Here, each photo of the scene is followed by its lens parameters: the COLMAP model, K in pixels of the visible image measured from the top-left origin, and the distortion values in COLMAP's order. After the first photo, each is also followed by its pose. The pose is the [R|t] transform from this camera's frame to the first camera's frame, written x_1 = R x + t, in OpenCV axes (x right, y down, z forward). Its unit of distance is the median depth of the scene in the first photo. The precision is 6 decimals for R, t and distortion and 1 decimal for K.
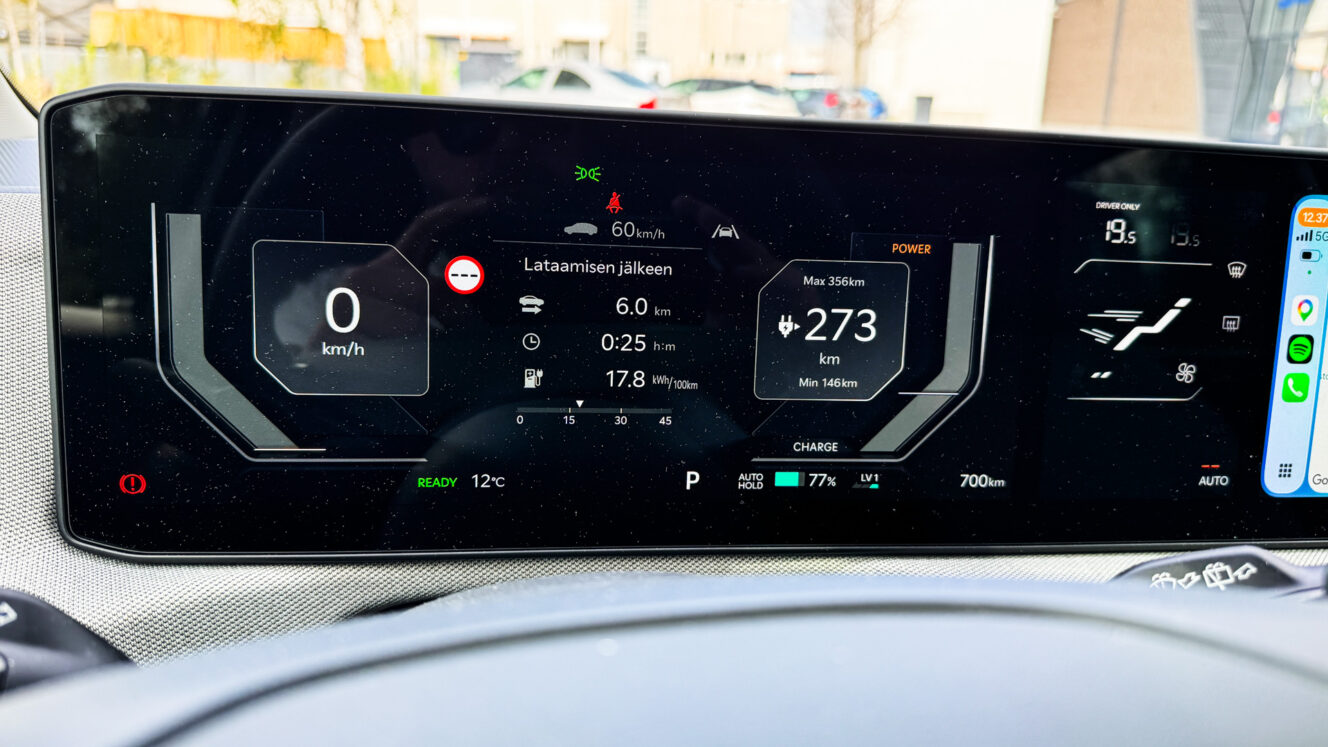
lens RADIAL K [[980.5, 0, 658.6], [0, 980.5, 370.1], [0, 0, 1]] dist [0.030922, -0.010214]
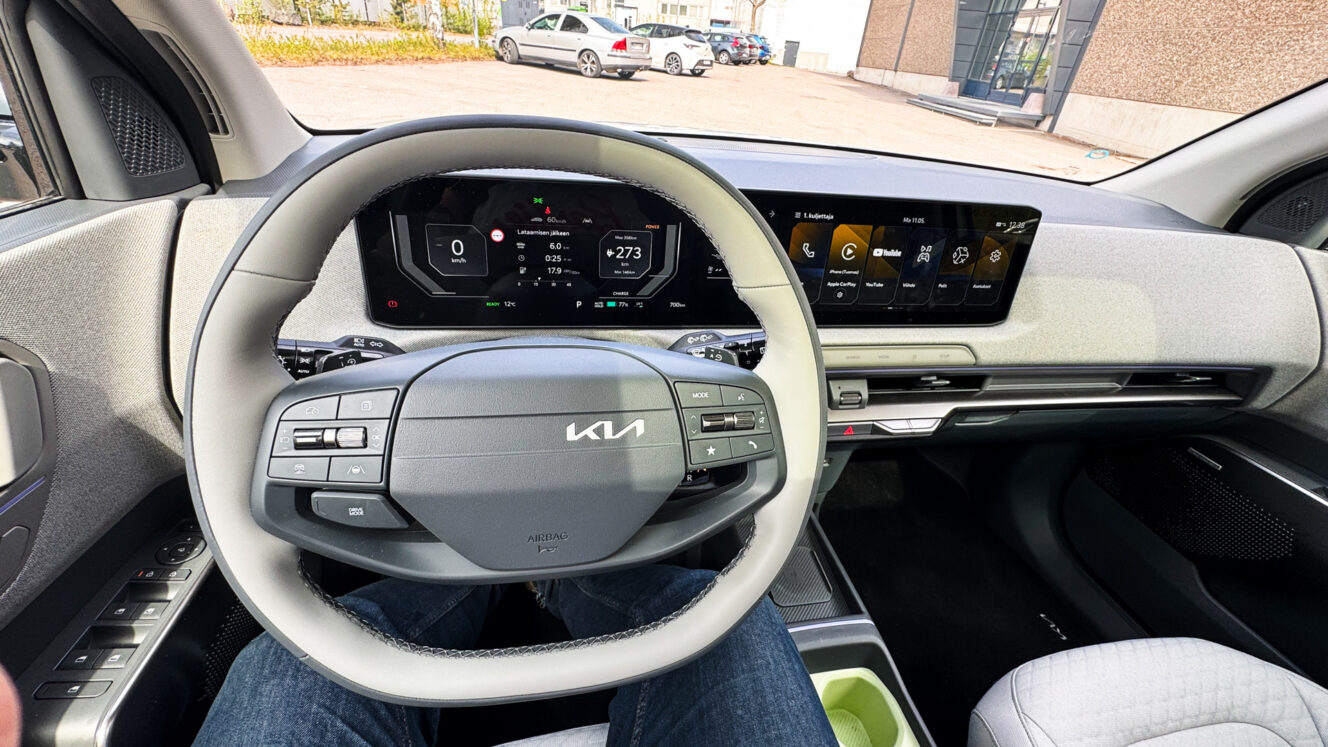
lens RADIAL K [[614.9, 0, 678.3], [0, 614.9, 383.3], [0, 0, 1]] dist [-0.003358, 0.000240]
pose [[0.998674, 0.008911, 0.050697, 0.246129], [-0.023234, 0.956897, 0.289497, -0.209285], [-0.045933, -0.290291, 0.955835, -0.889686]]
